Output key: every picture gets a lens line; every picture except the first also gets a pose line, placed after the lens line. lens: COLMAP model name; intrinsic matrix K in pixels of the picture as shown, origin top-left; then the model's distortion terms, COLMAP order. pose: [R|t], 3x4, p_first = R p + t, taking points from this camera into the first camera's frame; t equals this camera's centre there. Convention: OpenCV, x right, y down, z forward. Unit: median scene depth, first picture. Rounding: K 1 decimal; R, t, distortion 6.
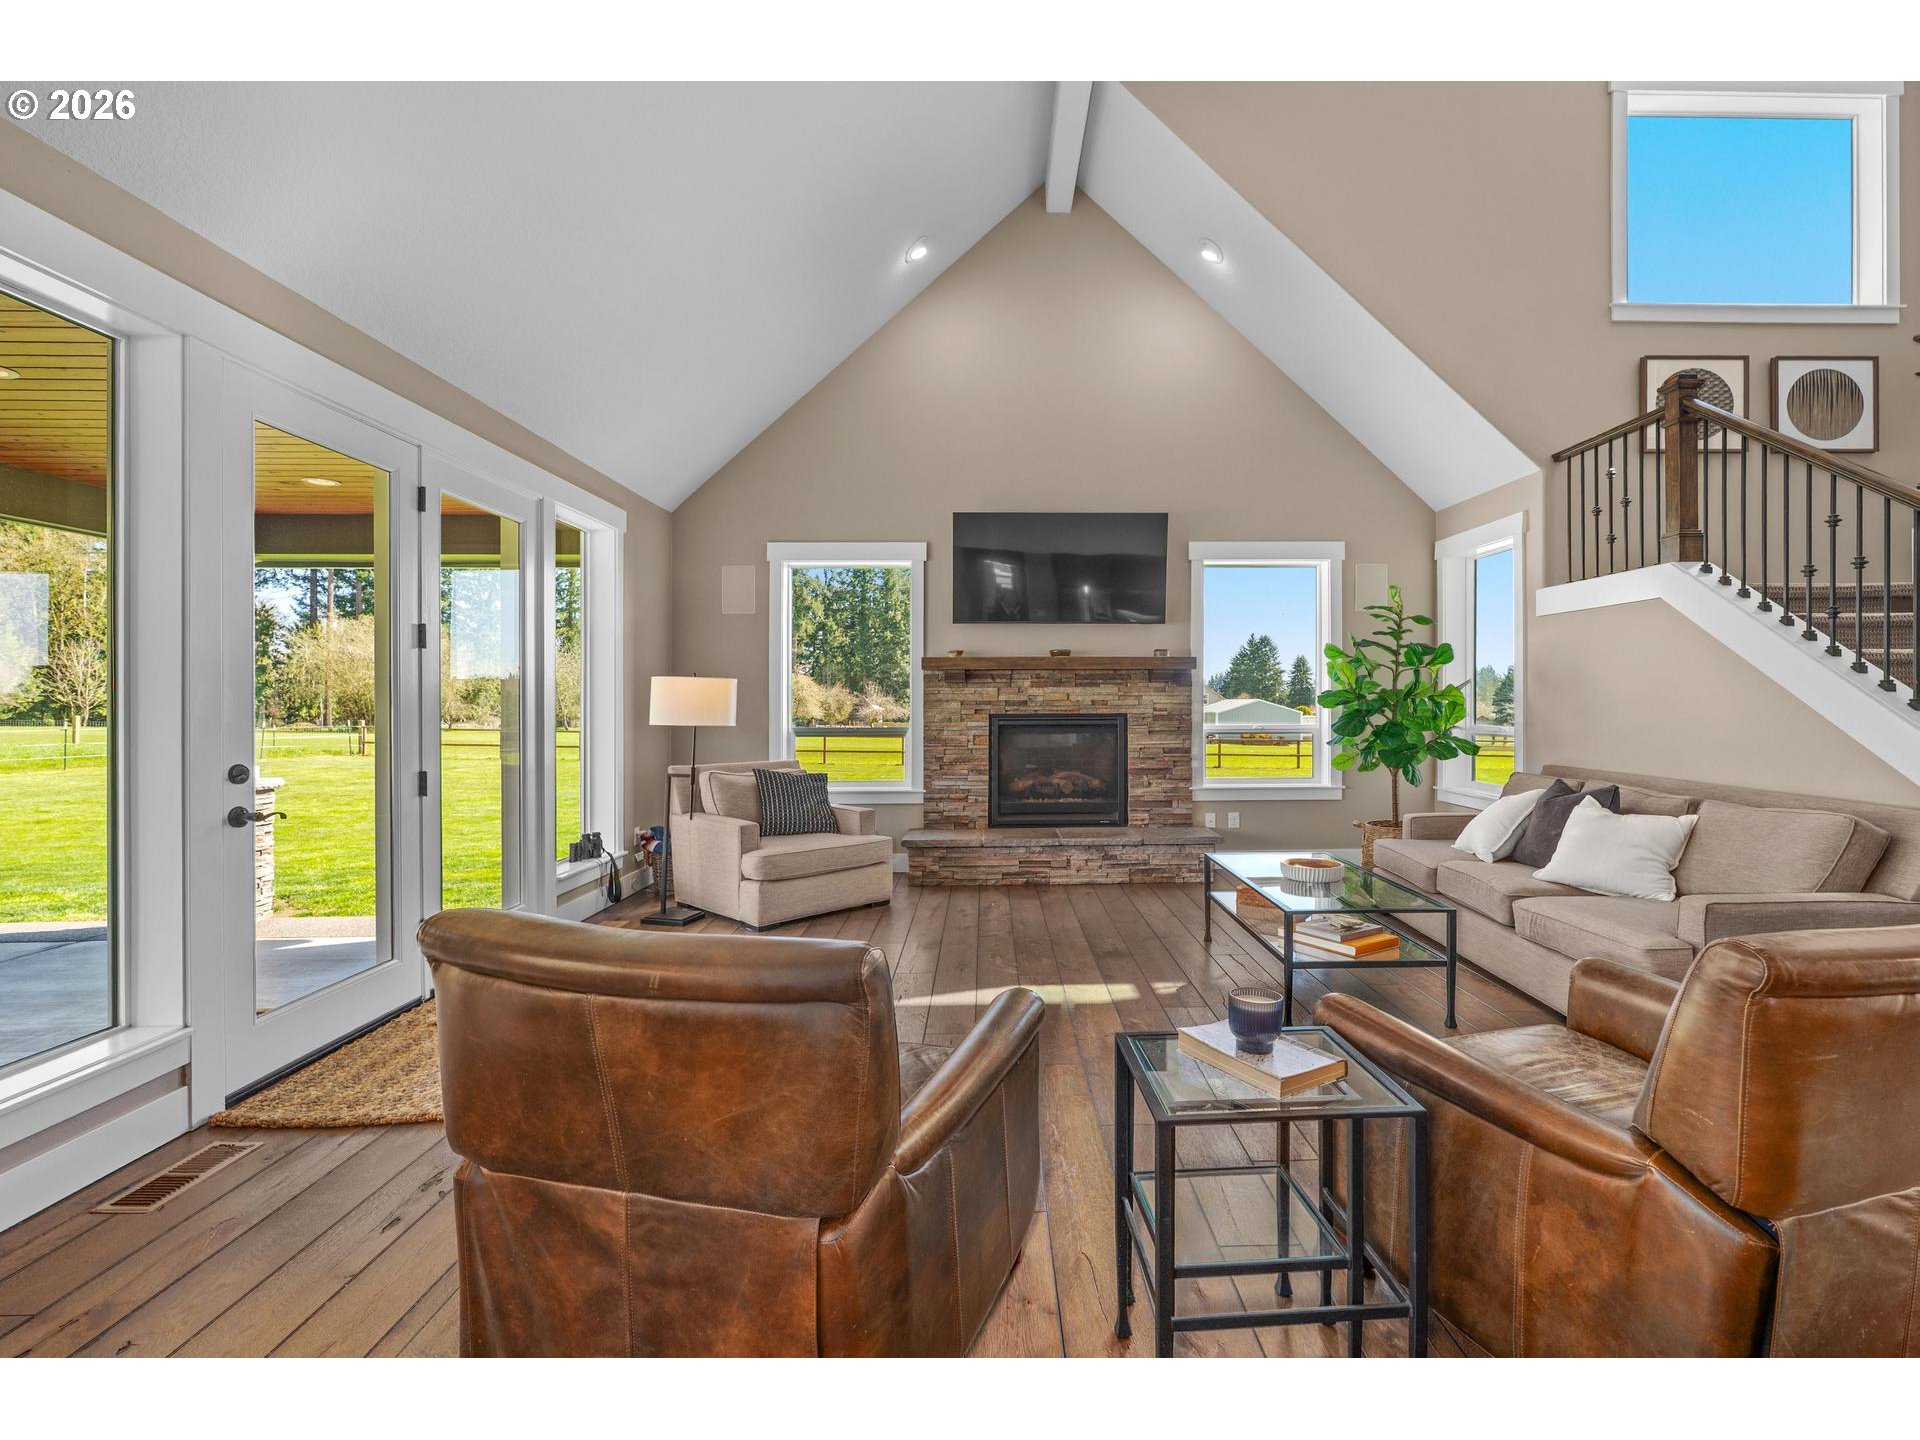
lens RADIAL K [[931.5, 0, 983.9], [0, 931.5, 697.8], [0, 0, 1]] dist [0.000670, 0.000161]
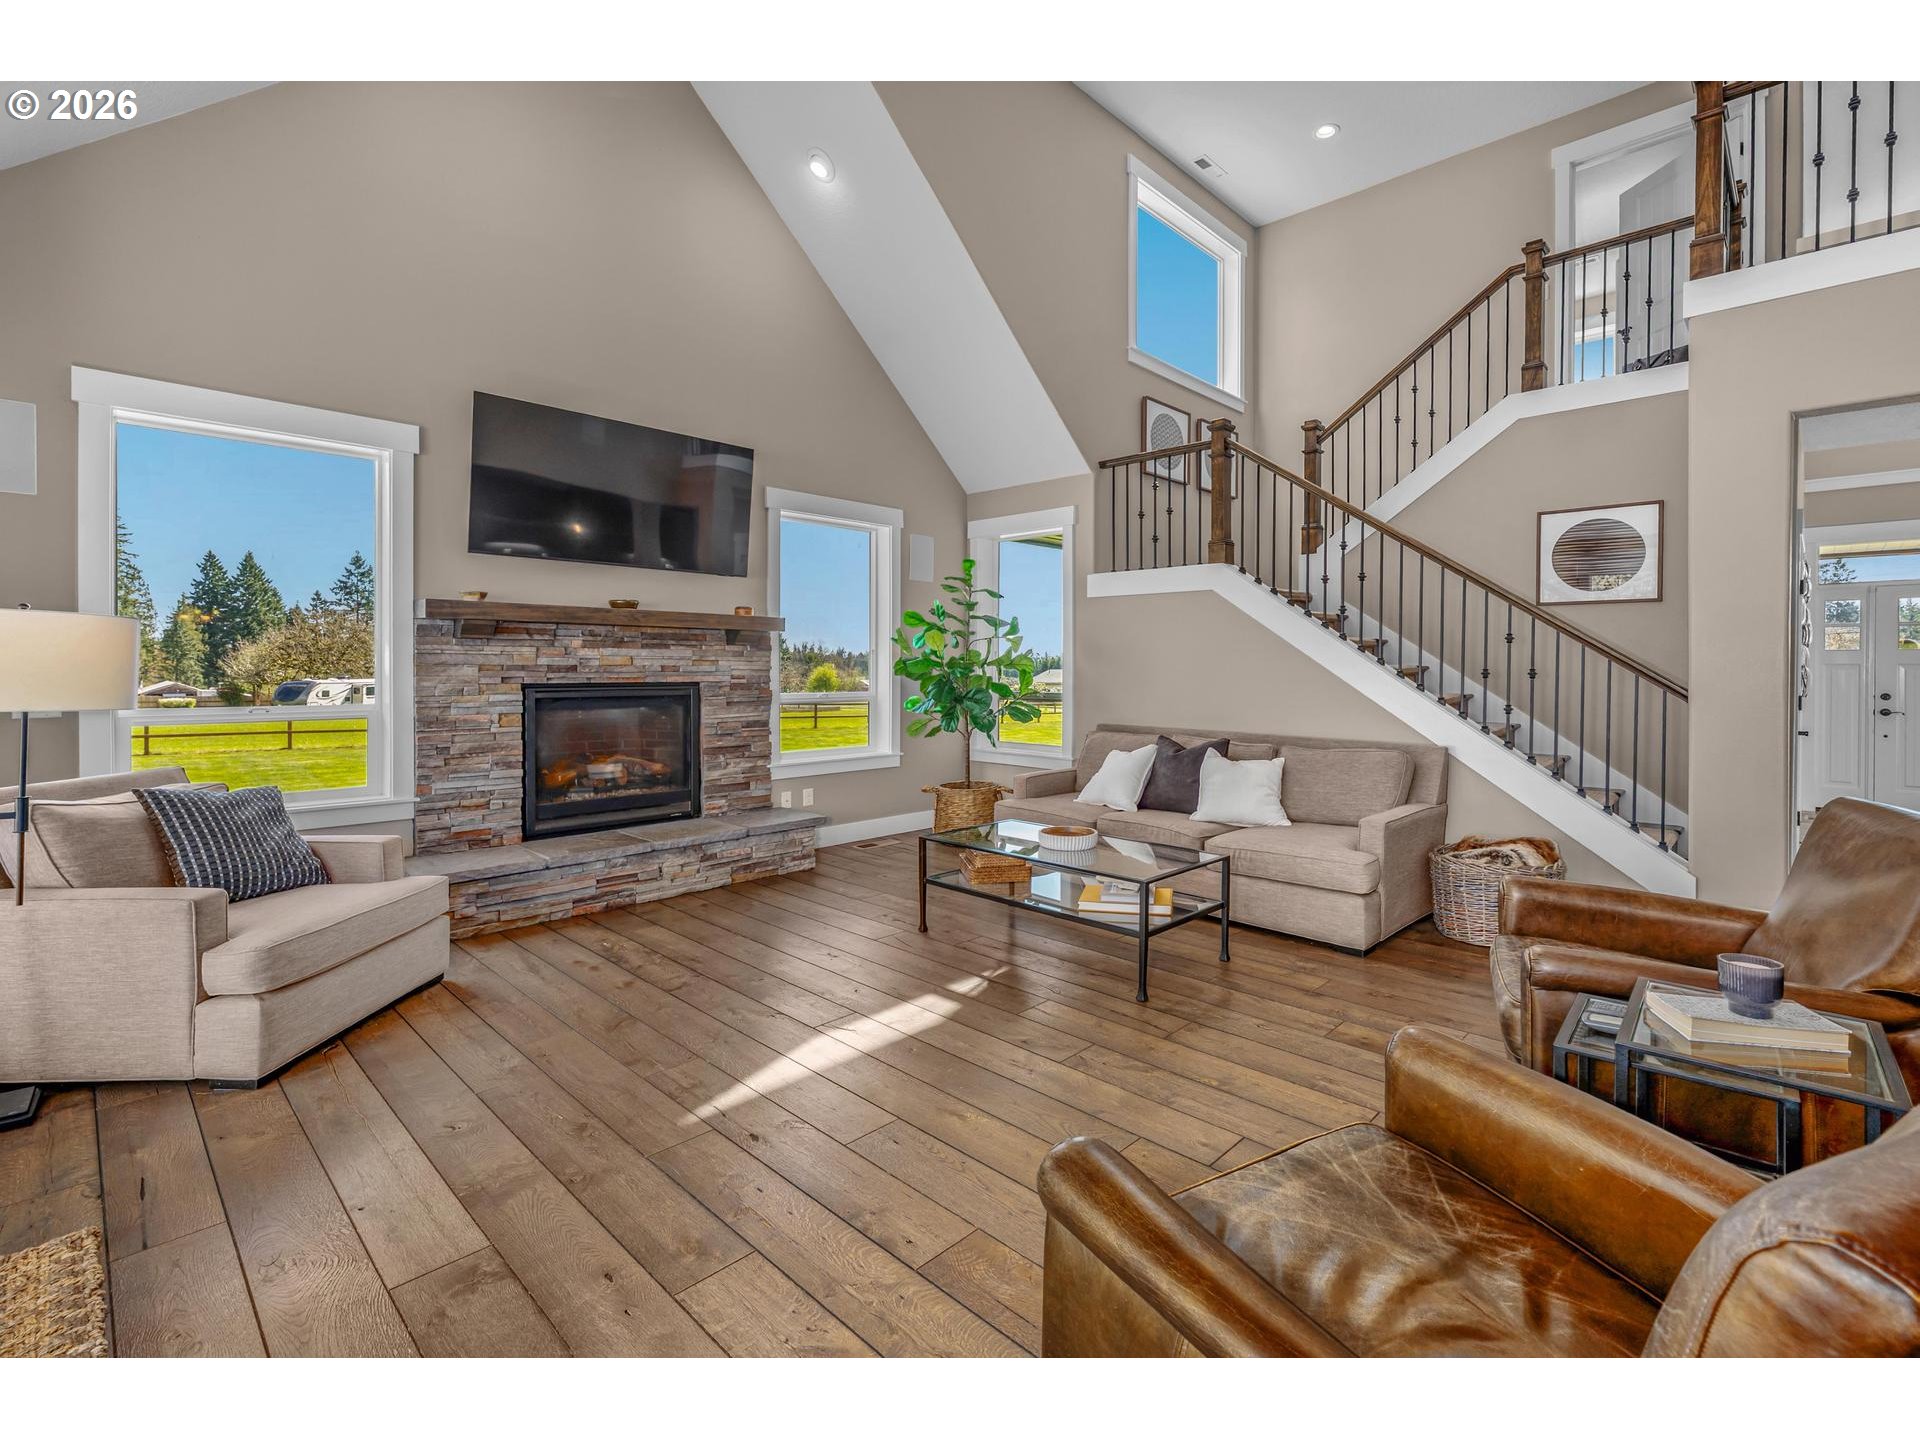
lens RADIAL K [[908.5, 0, 964.0], [0, 908.5, 680.1], [0, 0, 1]] dist [-0.000203, 0.000166]
pose [[0.674288, -0.003016, 0.738462, -0.289356], [-0.009749, 0.999868, 0.012985, 0.002435], [-0.738404, -0.015955, 0.674170, 0.282473]]
